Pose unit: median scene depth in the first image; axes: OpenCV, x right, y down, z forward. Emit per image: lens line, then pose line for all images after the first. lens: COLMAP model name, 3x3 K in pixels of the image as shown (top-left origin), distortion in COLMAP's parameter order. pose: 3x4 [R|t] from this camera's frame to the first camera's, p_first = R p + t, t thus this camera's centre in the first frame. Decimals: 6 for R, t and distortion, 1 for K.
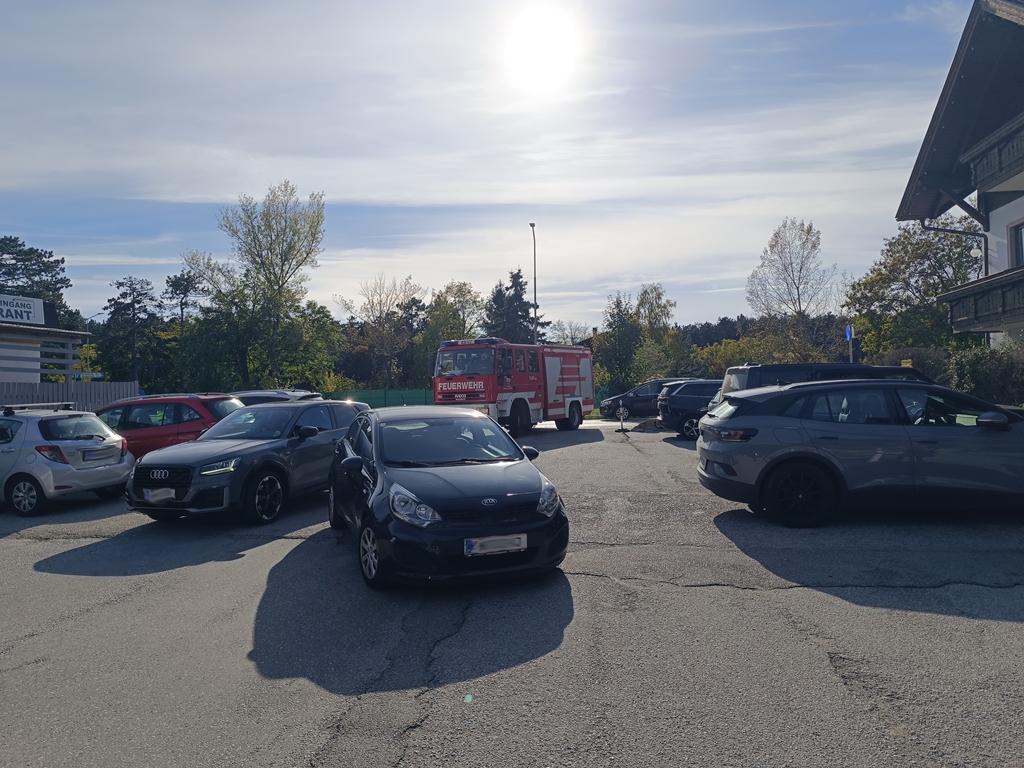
lens RADIAL K [[723.0, 0, 511.9], [0, 723.0, 386.1], [0, 0, 1]] dist [-0.000407, -0.002062]
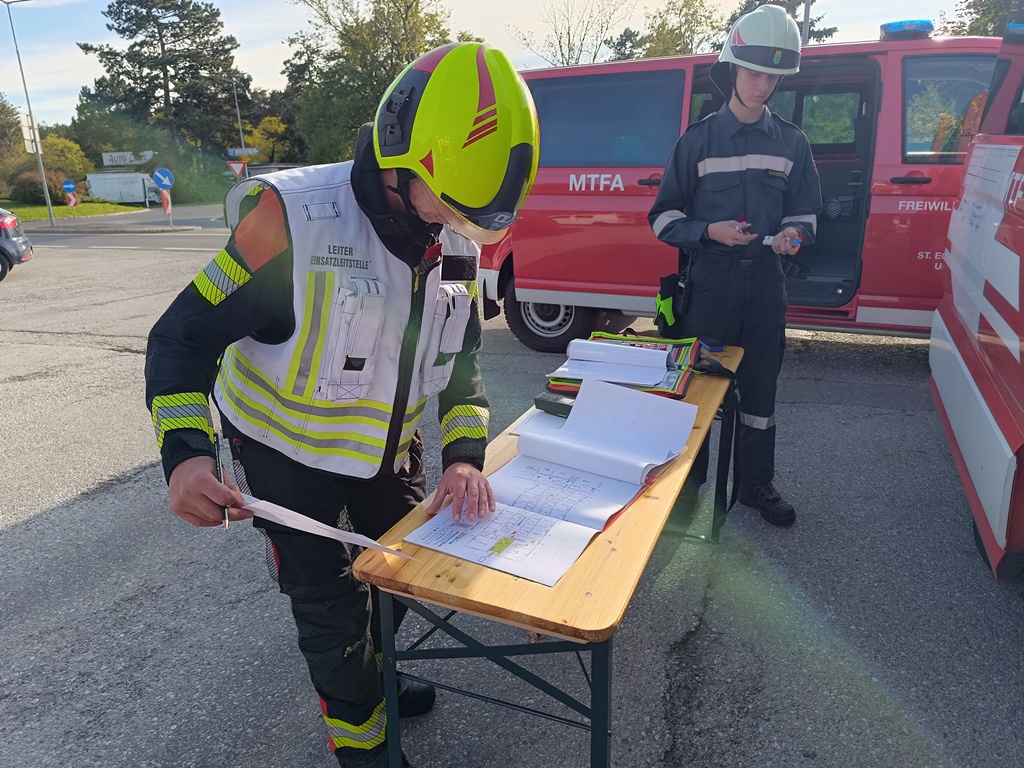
lens RADIAL K [[723.0, 0, 511.6], [0, 723.0, 384.0], [0, 0, 1]] dist [-0.000407, -0.002062]
pose [[0.947468, 0.072952, -0.311420, 0.006027], [0.023414, 0.955211, 0.294998, 0.002177], [0.318993, -0.286792, 0.903324, 0.193559]]
